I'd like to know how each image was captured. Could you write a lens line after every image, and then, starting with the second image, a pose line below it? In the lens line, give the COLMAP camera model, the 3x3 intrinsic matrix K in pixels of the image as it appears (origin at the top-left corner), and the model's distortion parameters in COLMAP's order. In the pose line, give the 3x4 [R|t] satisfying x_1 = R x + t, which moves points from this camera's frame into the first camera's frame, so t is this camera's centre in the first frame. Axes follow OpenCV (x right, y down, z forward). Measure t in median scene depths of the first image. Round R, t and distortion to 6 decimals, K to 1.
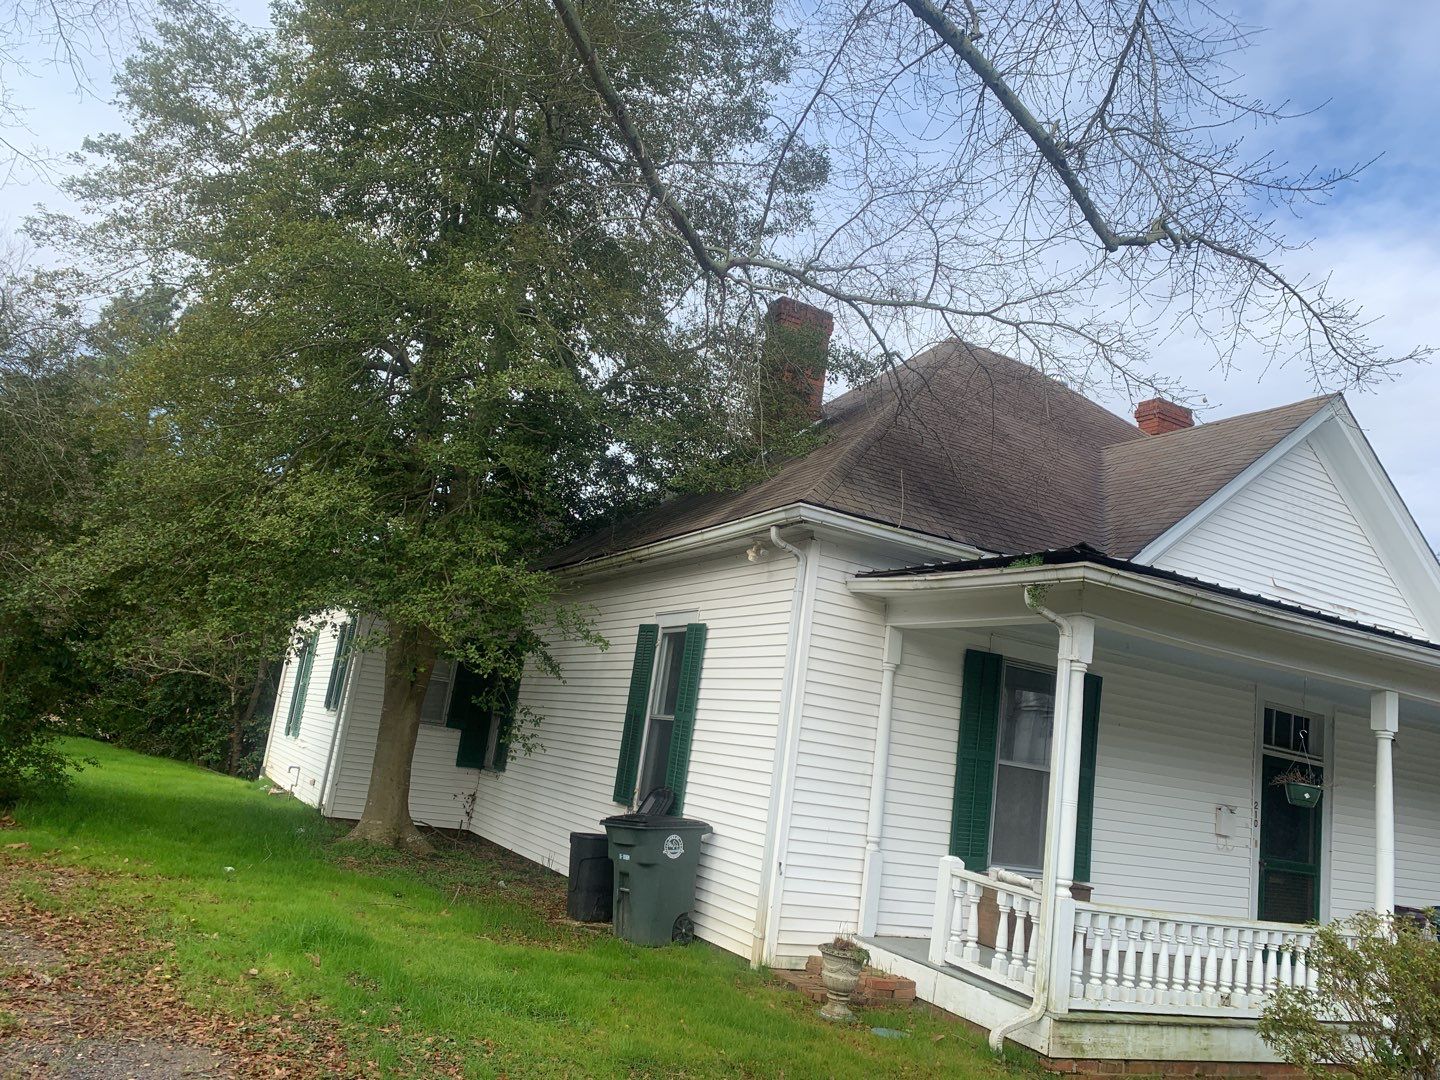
lens RADIAL K [[1101.6, 0, 700.4], [0, 1101.6, 532.0], [0, 0, 1]] dist [0.006514, -0.002566]
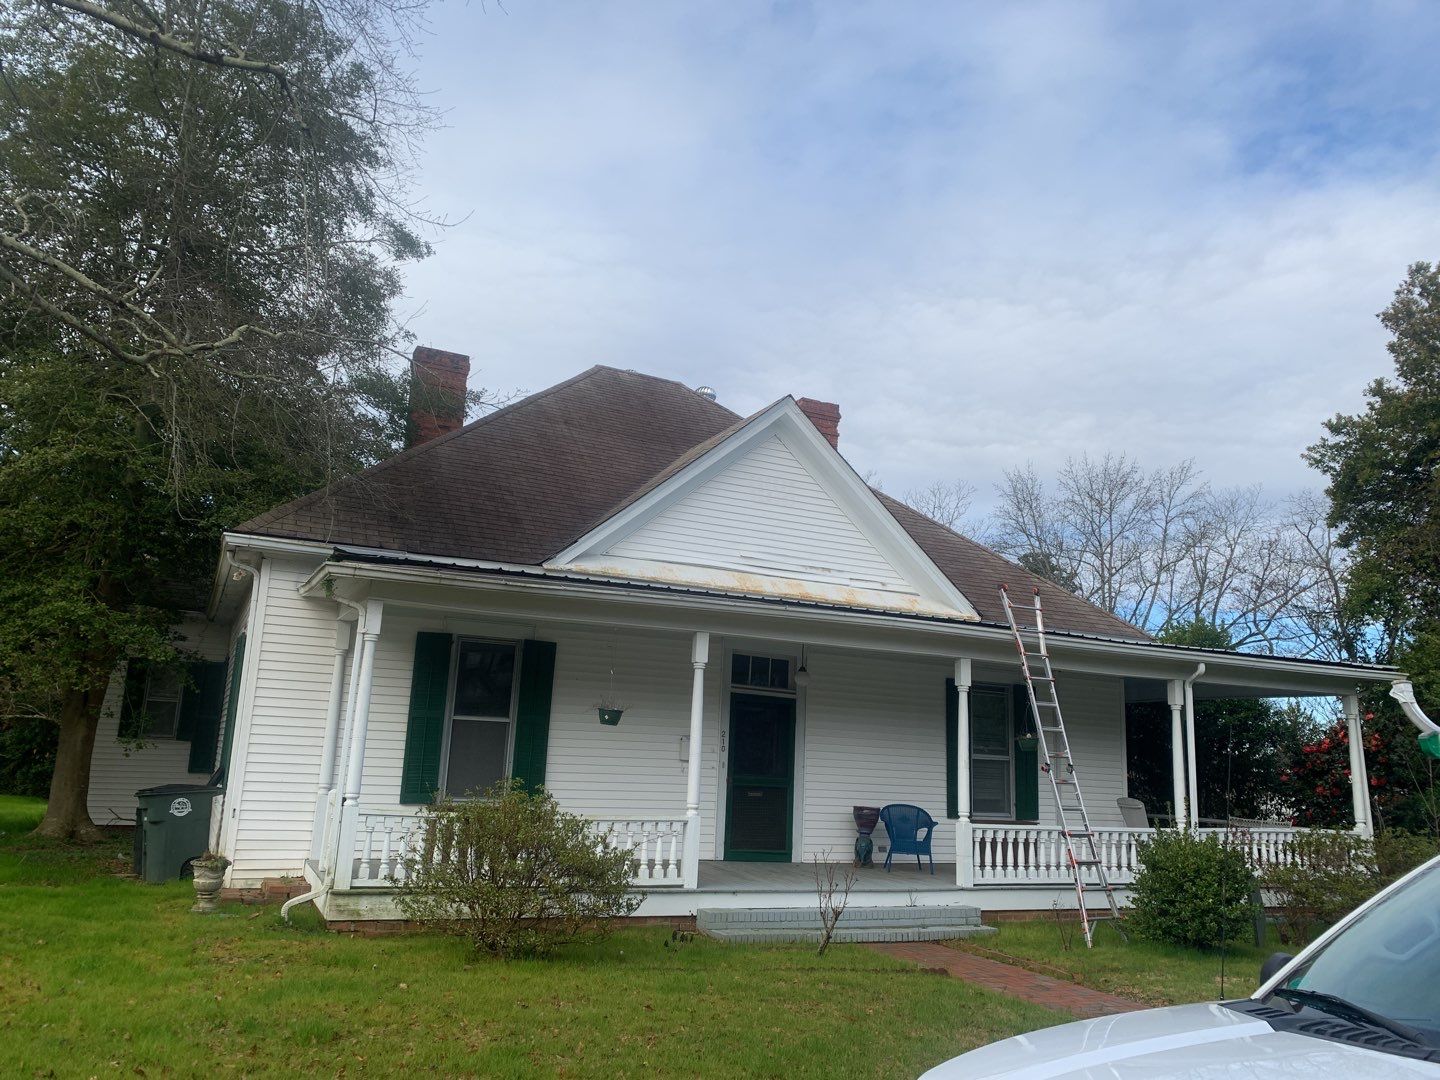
lens RADIAL K [[1101.6, 0, 700.4], [0, 1101.6, 532.0], [0, 0, 1]] dist [0.006514, -0.002566]
pose [[0.994634, -0.101073, -0.022092, 0.605037], [0.100971, 0.994873, -0.005671, 0.031831], [0.022552, 0.003410, 0.999740, -0.264052]]
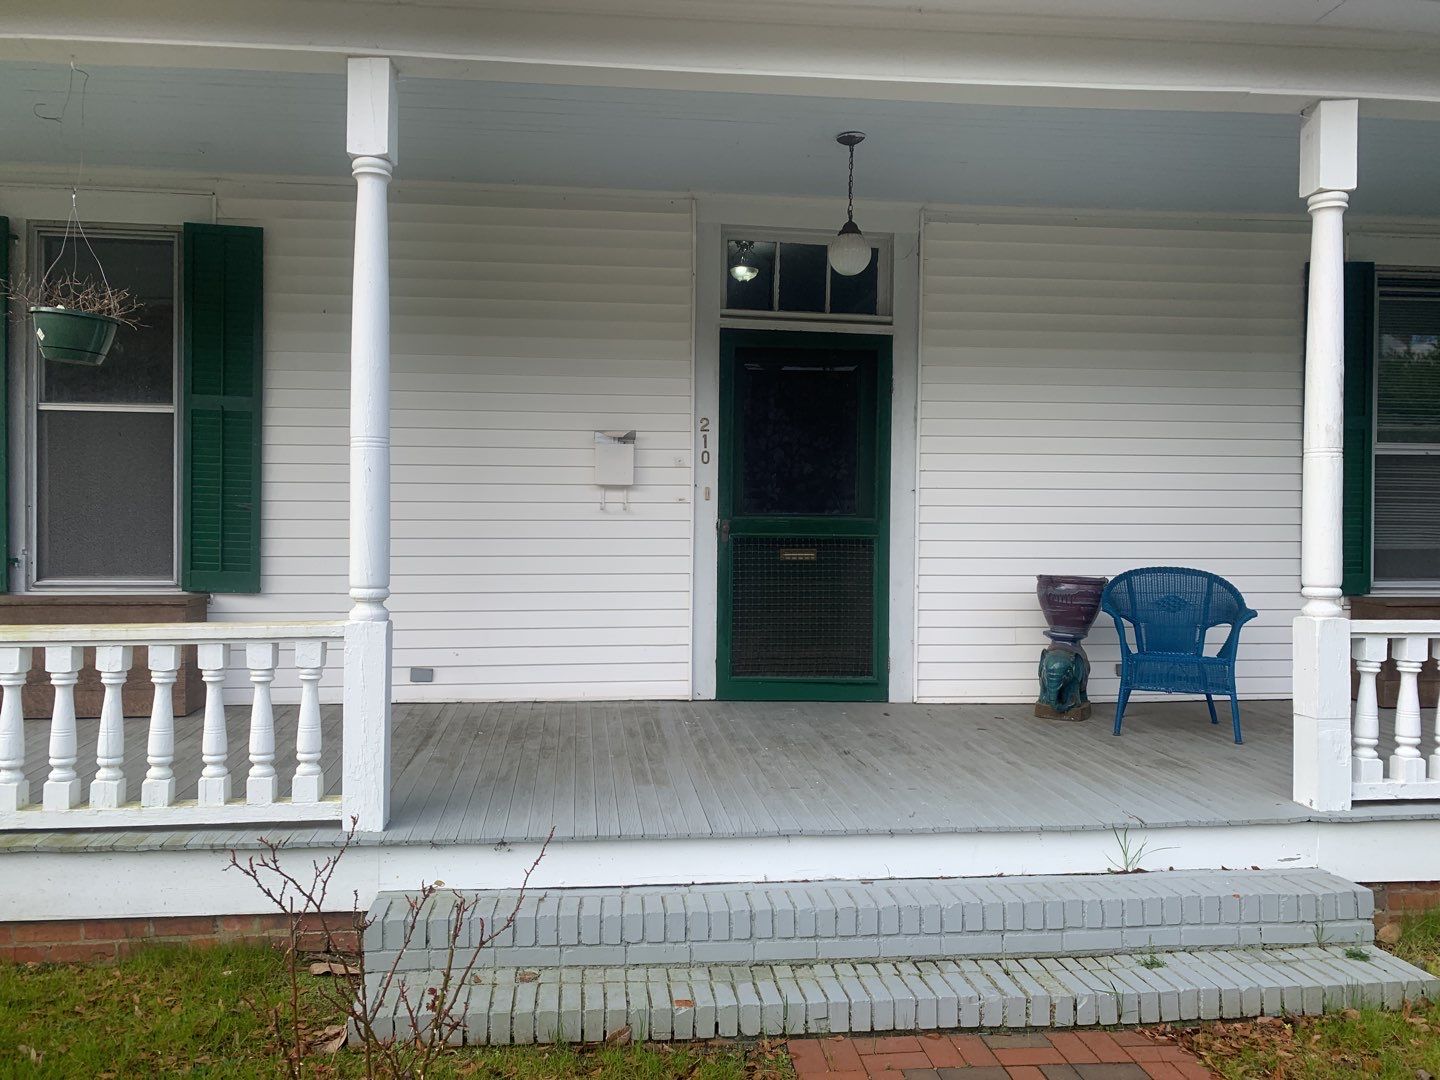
lens RADIAL K [[1035.7, 0, 720.0], [0, 1035.7, 540.0], [0, 0, 1]] dist [0.024139, 0.003147]
pose [[0.920986, -0.128974, -0.367629, 0.789209], [0.195190, 0.969397, 0.148900, 0.262355], [0.337174, -0.208893, 0.917975, 0.602605]]
